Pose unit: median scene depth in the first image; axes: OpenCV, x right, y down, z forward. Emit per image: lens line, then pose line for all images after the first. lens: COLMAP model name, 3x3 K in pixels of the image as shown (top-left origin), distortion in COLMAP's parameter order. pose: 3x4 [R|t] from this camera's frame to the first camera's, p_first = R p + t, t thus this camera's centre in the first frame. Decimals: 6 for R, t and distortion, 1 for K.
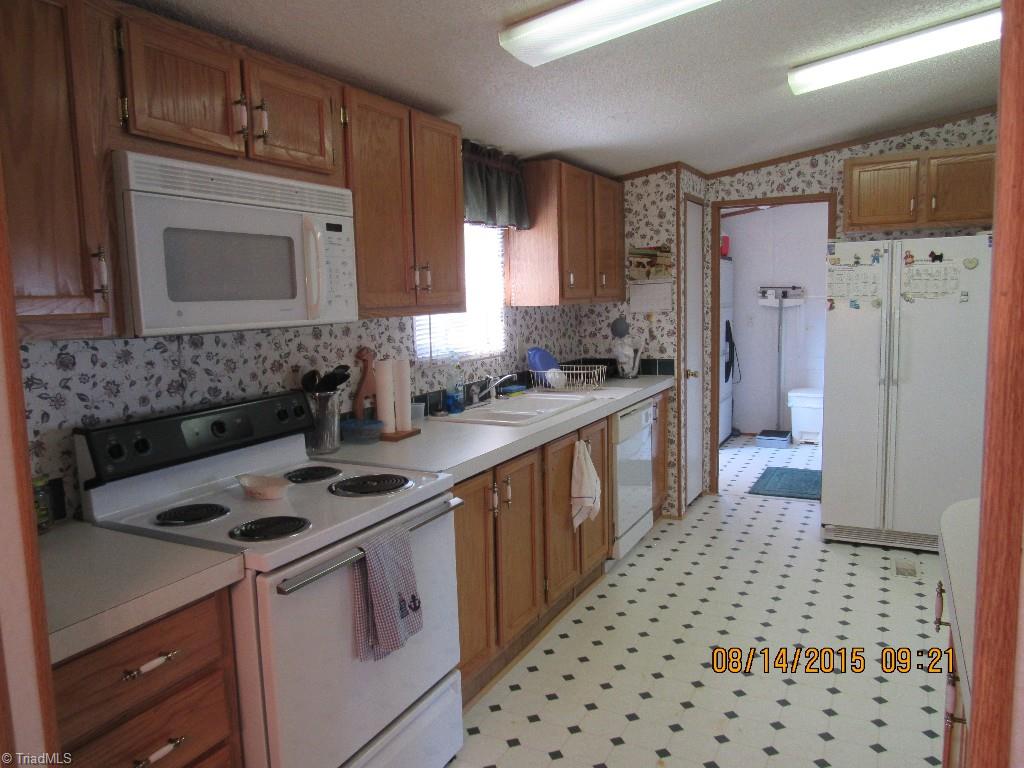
lens RADIAL K [[726.9, 0, 511.8], [0, 726.9, 381.6], [0, 0, 1]] dist [-0.020969, 0.002675]
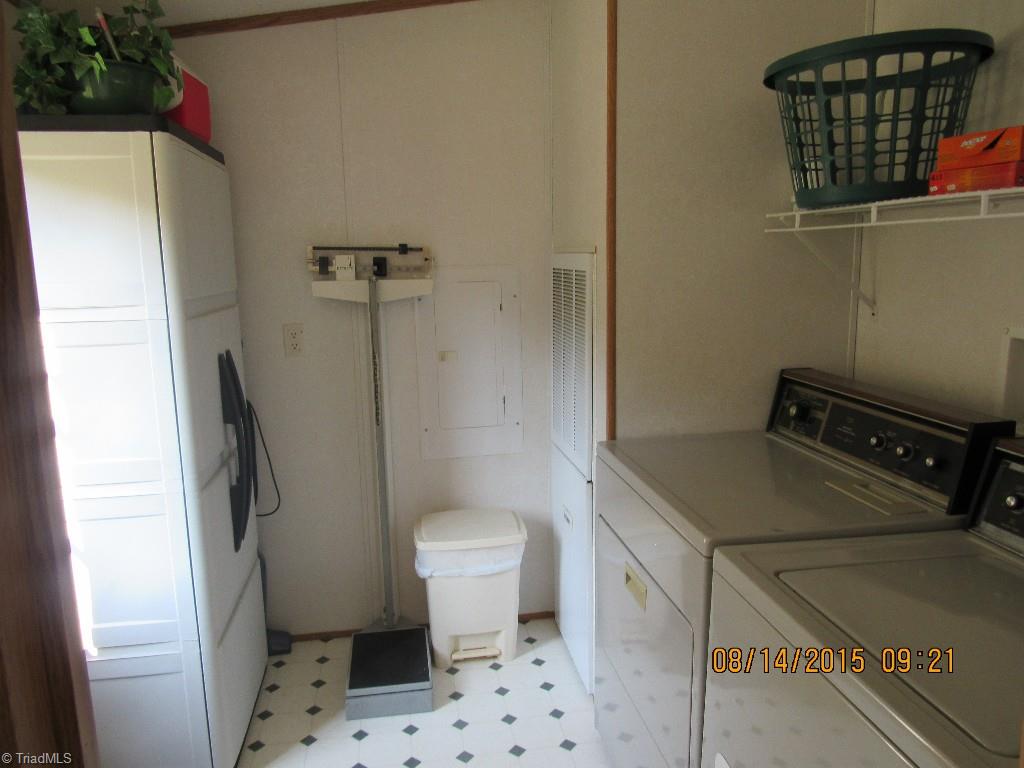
lens RADIAL K [[726.9, 0, 509.5], [0, 726.9, 382.6], [0, 0, 1]] dist [-0.020969, 0.002675]
pose [[0.797041, -0.091063, 0.597021, 0.204215], [0.065085, 0.995761, 0.064992, -0.081913], [-0.600409, -0.012944, 0.799589, 0.666997]]
